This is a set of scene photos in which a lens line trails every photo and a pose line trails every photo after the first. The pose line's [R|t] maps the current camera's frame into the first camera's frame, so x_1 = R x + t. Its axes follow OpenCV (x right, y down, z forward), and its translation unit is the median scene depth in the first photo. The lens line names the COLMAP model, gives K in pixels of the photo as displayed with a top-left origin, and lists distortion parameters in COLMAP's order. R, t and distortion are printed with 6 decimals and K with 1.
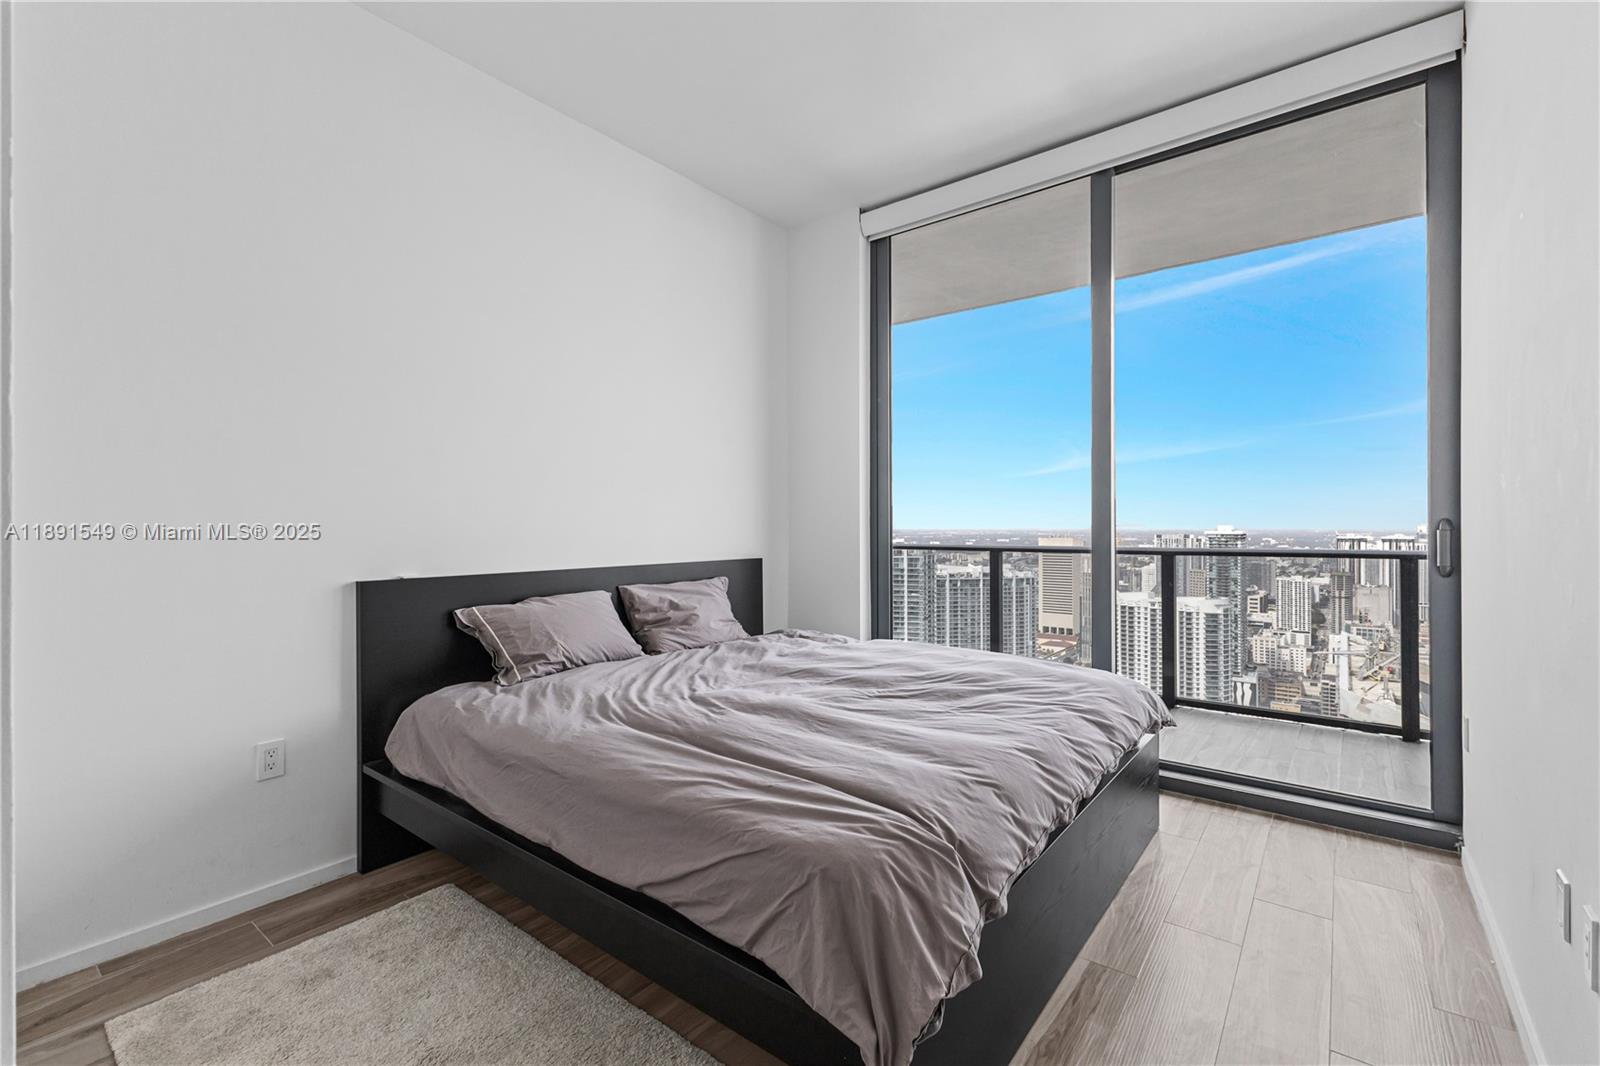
lens RADIAL K [[697.9, 0, 806.6], [0, 697.9, 527.6], [0, 0, 1]] dist [0.008194, -0.001183]
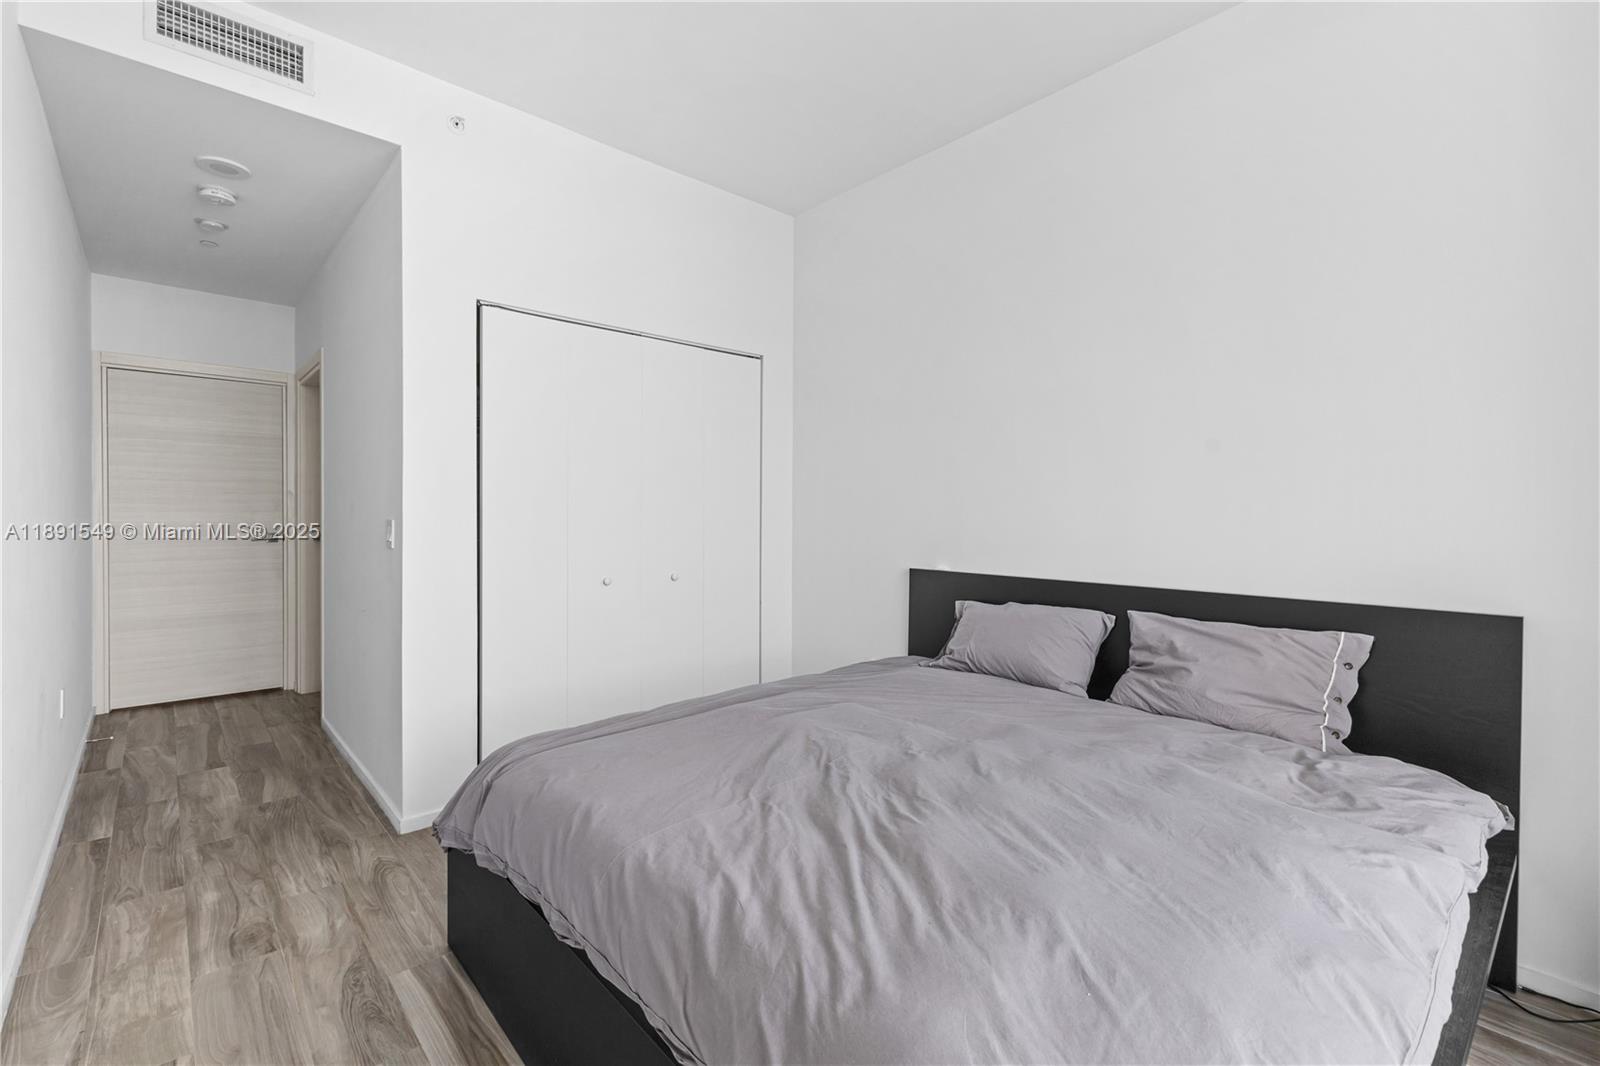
lens RADIAL K [[697.9, 0, 801.0], [0, 697.9, 528.2], [0, 0, 1]] dist [0.008194, -0.001183]
pose [[-0.180611, 0.013687, -0.983459, 0.551043], [-0.004954, 0.999878, 0.014825, -0.016245], [0.983542, 0.007549, -0.180521, 0.764329]]
